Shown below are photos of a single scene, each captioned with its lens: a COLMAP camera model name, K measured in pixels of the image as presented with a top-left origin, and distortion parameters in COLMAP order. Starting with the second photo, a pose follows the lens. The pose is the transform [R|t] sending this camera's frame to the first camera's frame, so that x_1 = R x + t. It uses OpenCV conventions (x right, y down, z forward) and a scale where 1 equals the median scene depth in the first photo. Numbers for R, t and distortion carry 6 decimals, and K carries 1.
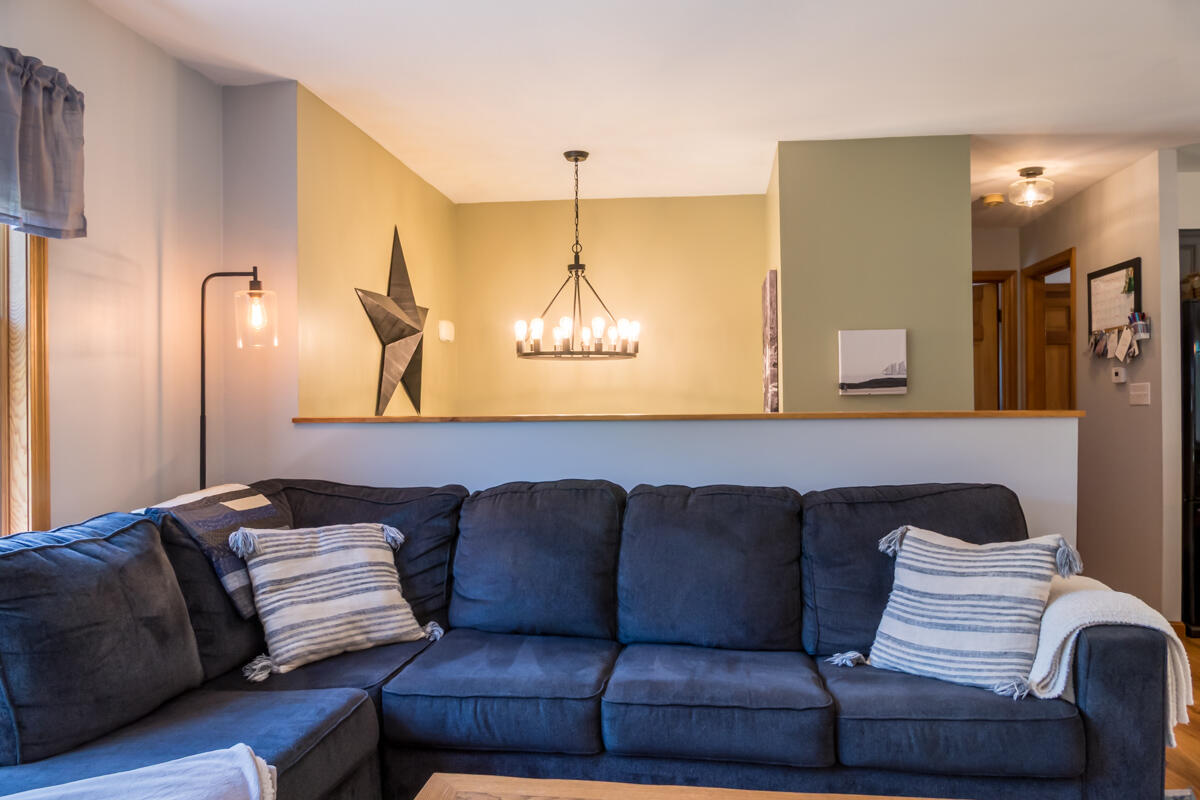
lens RADIAL K [[872.3, 0, 598.7], [0, 872.3, 400.2], [0, 0, 1]] dist [-0.009564, -0.002594]
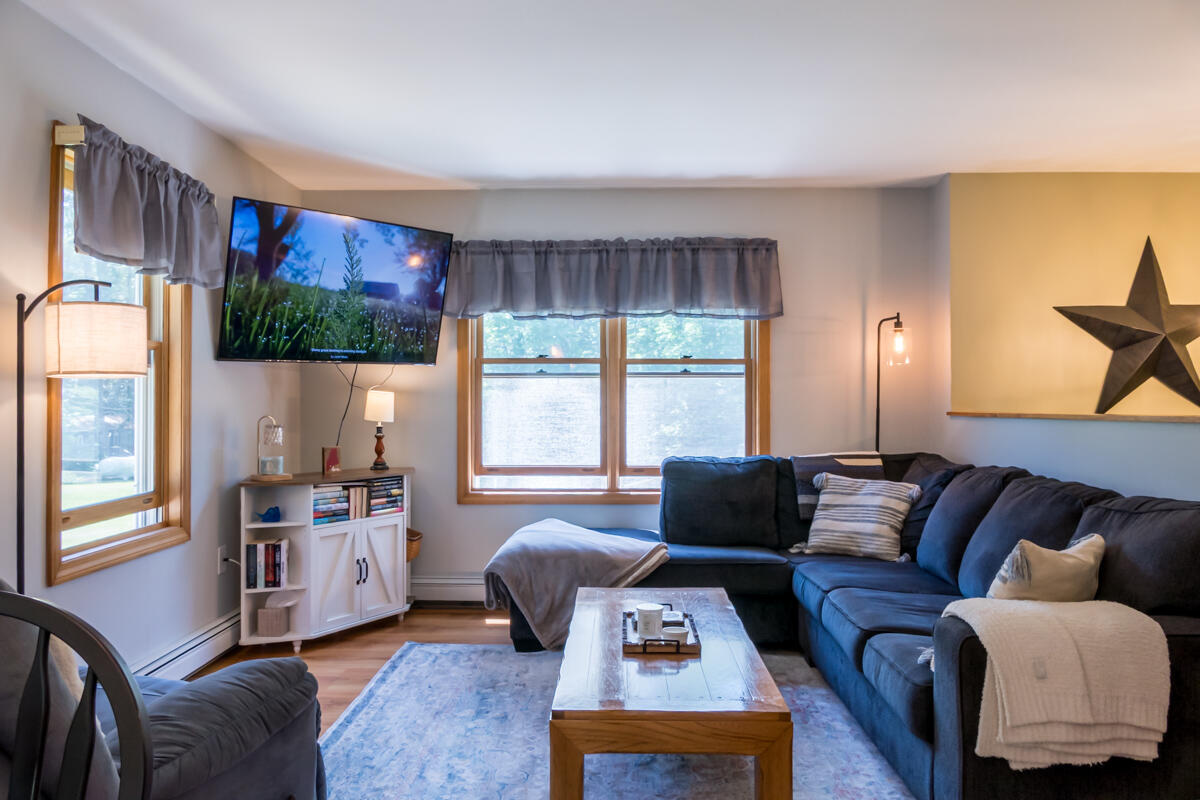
lens RADIAL K [[872.3, 0, 598.7], [0, 872.3, 400.2], [0, 0, 1]] dist [-0.009564, -0.002594]
pose [[0.110486, 0.004073, -0.993869, 1.439001], [-0.001371, 0.999991, 0.003946, -0.005104], [0.993877, 0.000927, 0.110491, 0.406759]]
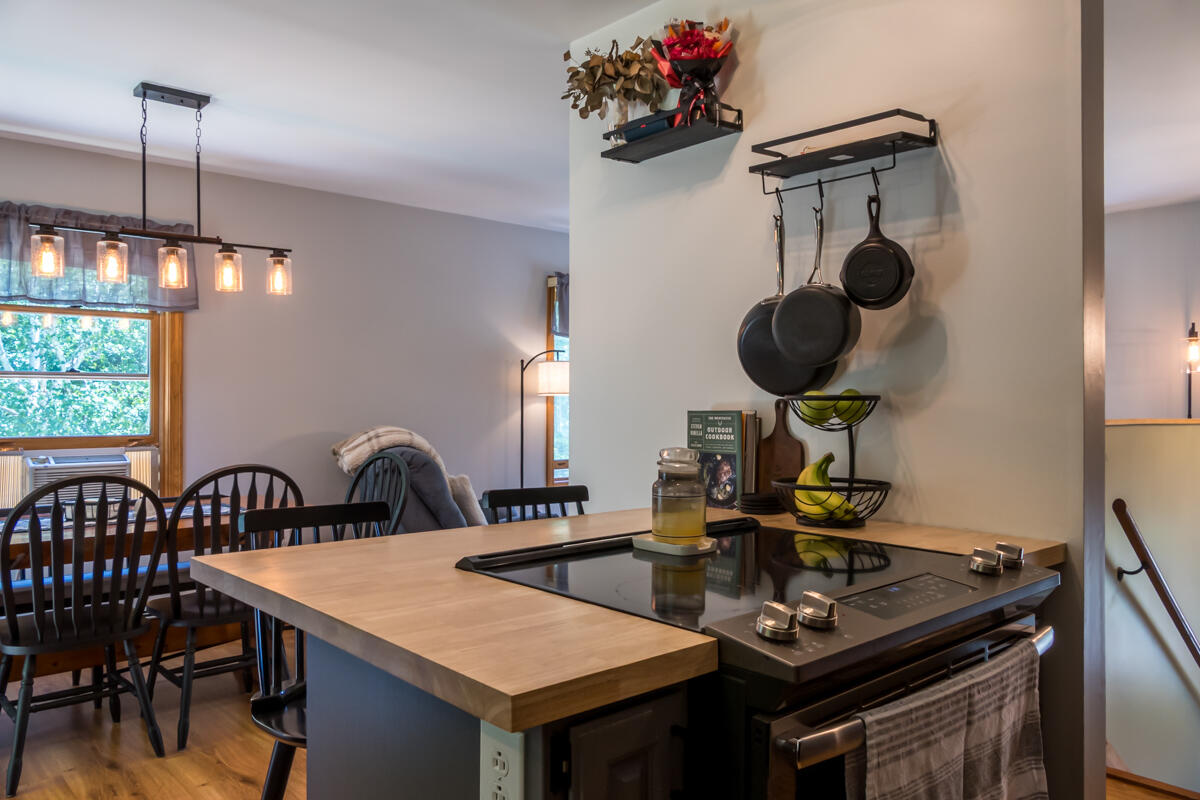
lens RADIAL K [[879.4, 0, 597.5], [0, 879.4, 395.3], [0, 0, 1]] dist [-0.006501, -0.004701]
pose [[-0.650857, -0.002370, -0.759197, 2.042400], [0.003281, 0.999977, -0.005935, -0.015443], [0.759193, -0.006354, -0.650834, 1.582366]]
